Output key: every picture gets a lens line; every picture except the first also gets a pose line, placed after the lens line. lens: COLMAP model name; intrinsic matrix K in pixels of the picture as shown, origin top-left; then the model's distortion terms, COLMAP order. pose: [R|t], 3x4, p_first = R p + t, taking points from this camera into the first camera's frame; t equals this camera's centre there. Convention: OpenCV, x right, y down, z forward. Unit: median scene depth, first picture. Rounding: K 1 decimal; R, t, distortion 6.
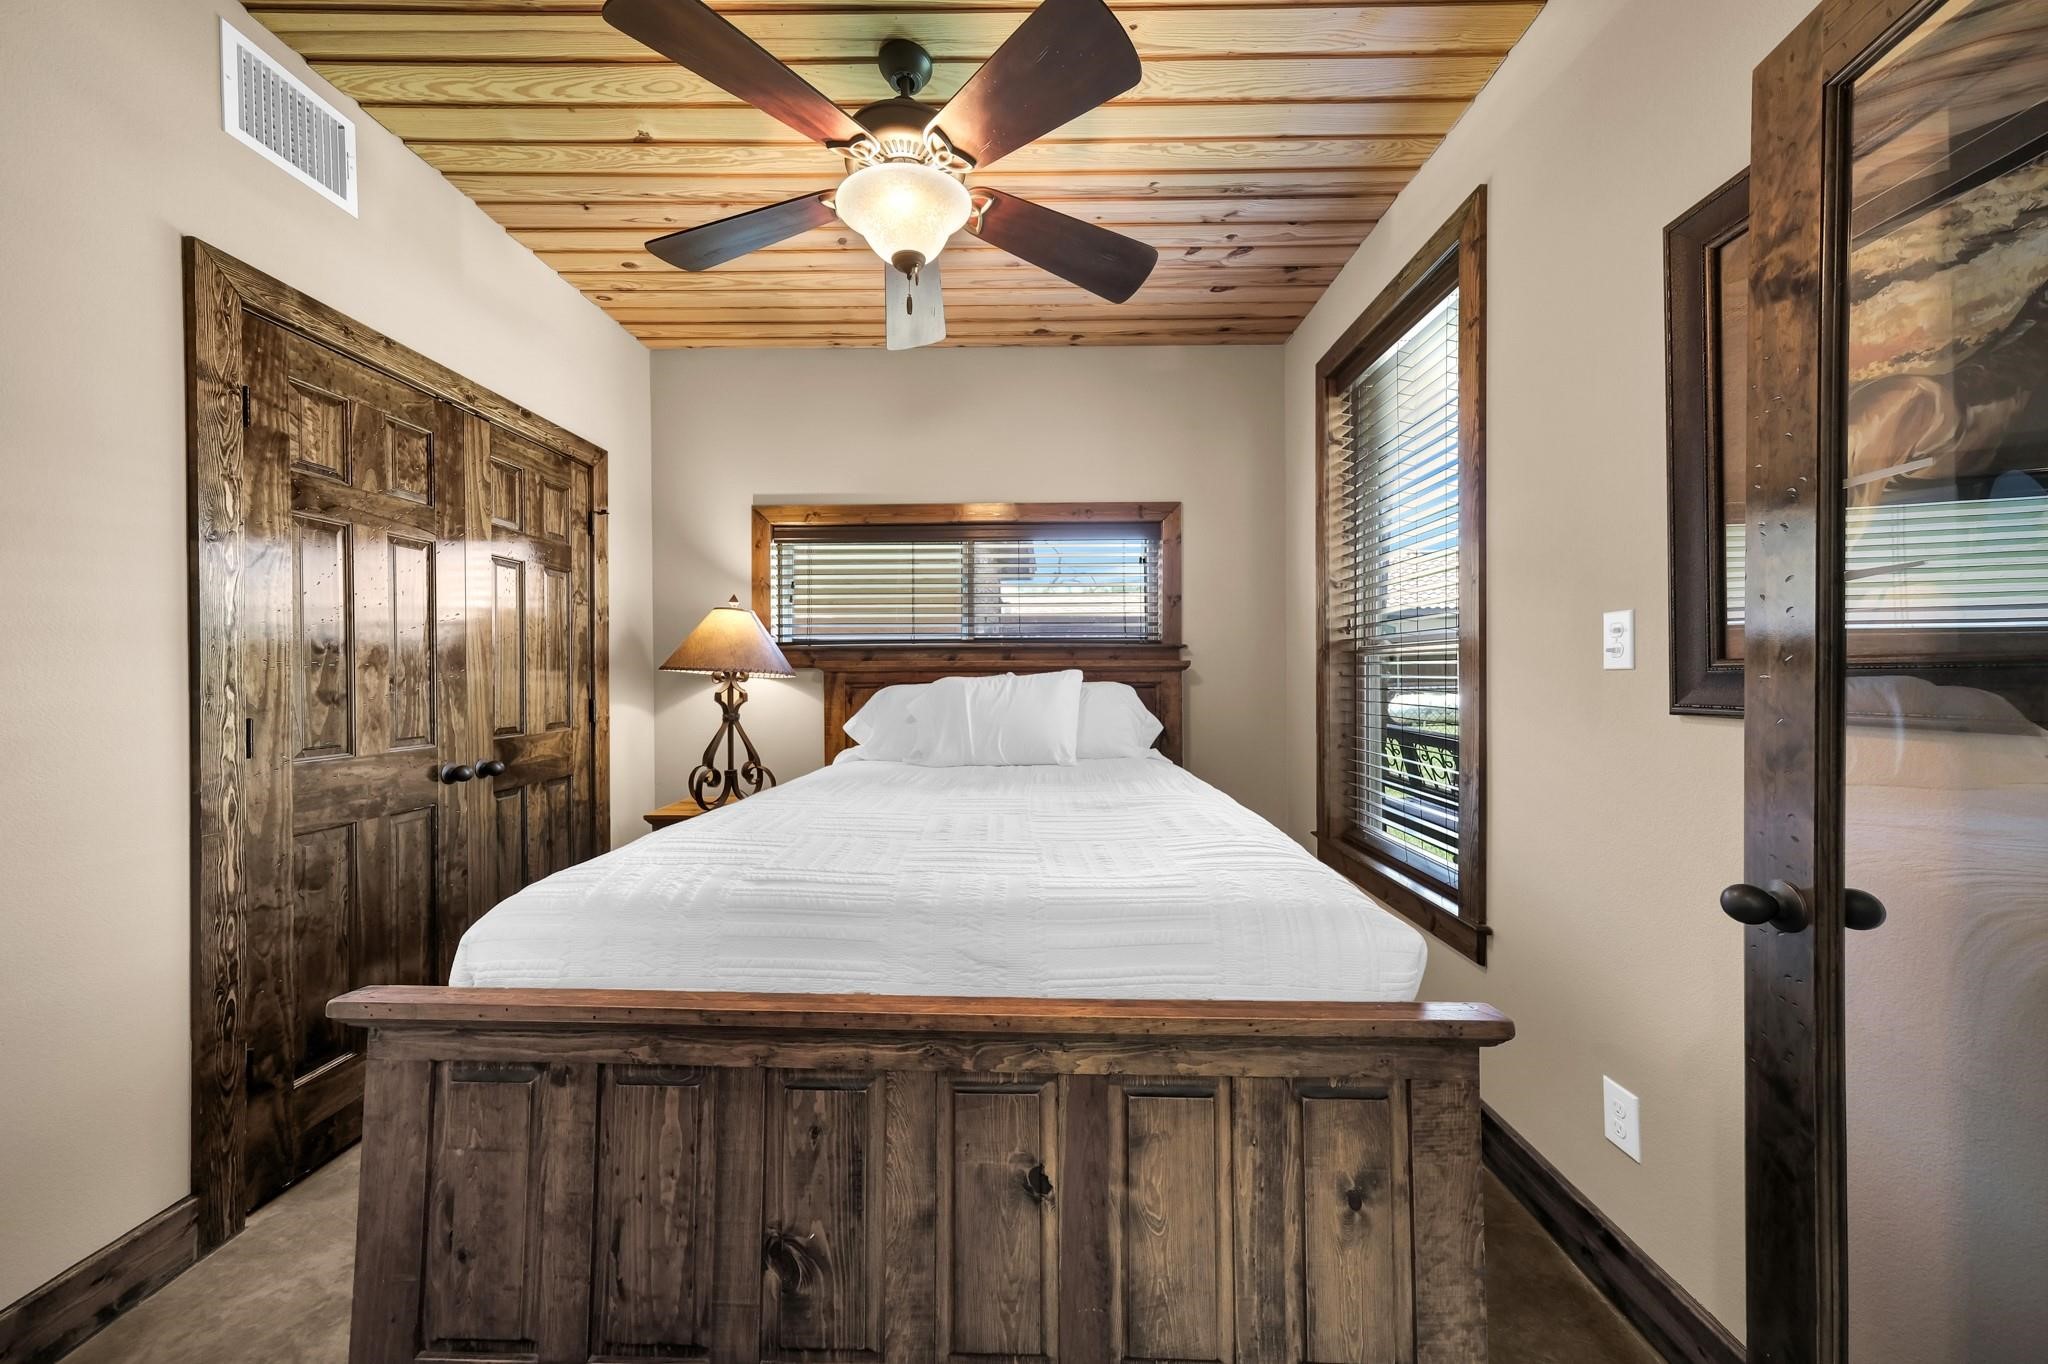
lens RADIAL K [[721.9, 0, 1026.4], [0, 721.9, 678.4], [0, 0, 1]] dist [-0.002377, 0.003356]
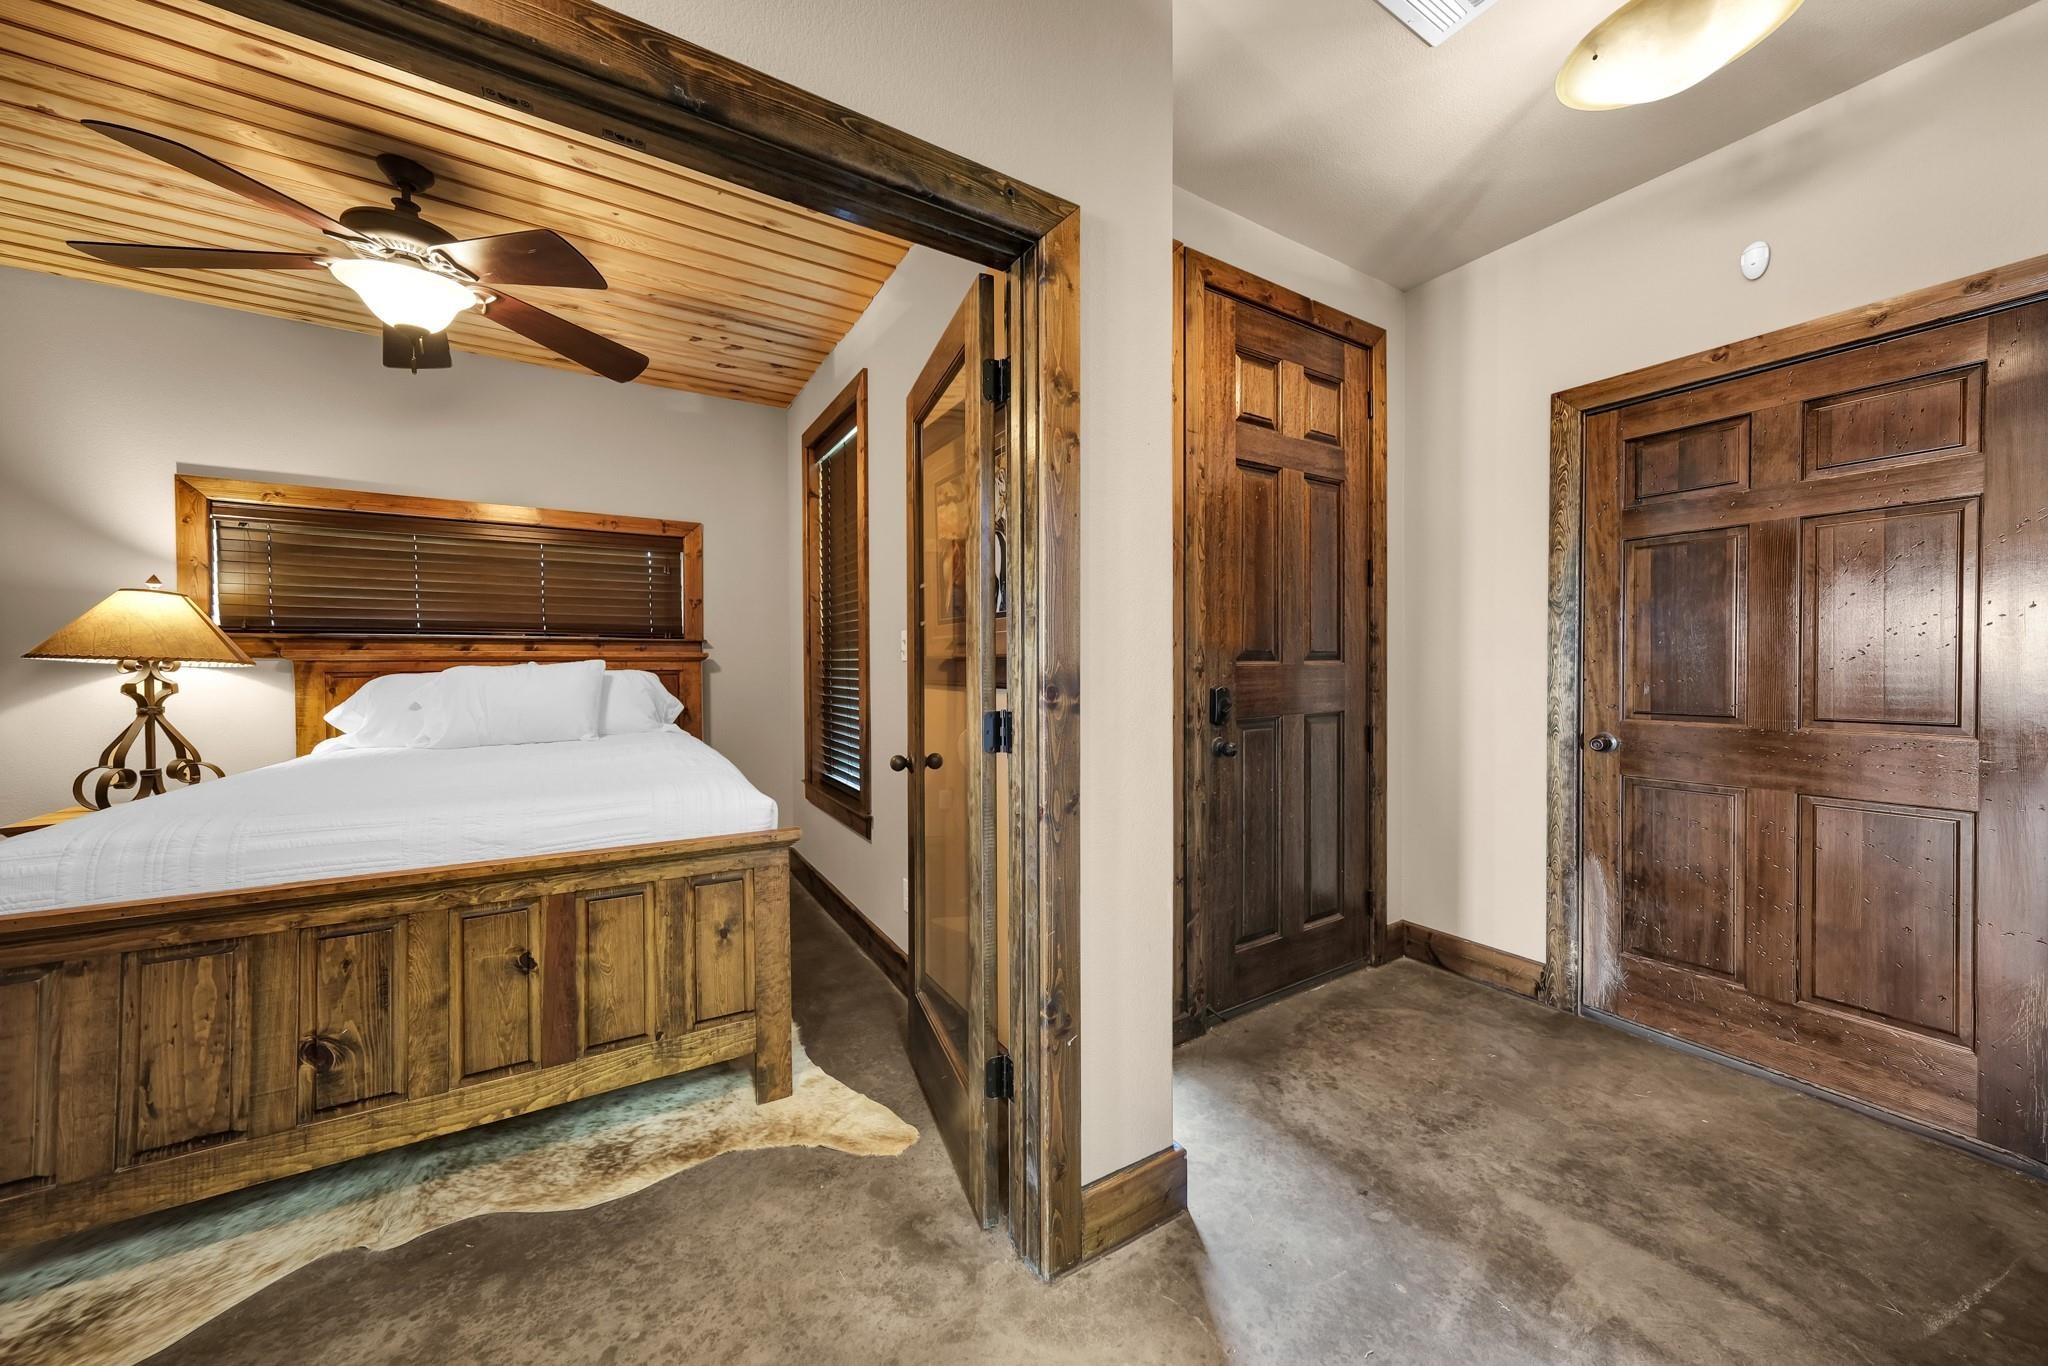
lens RADIAL K [[721.9, 0, 1035.4], [0, 721.9, 677.0], [0, 0, 1]] dist [-0.002377, 0.003356]
pose [[0.846131, -0.006318, 0.532937, 0.126893], [0.000972, 0.999946, 0.010312, 0.011182], [-0.532973, -0.008207, 0.846092, -1.052377]]
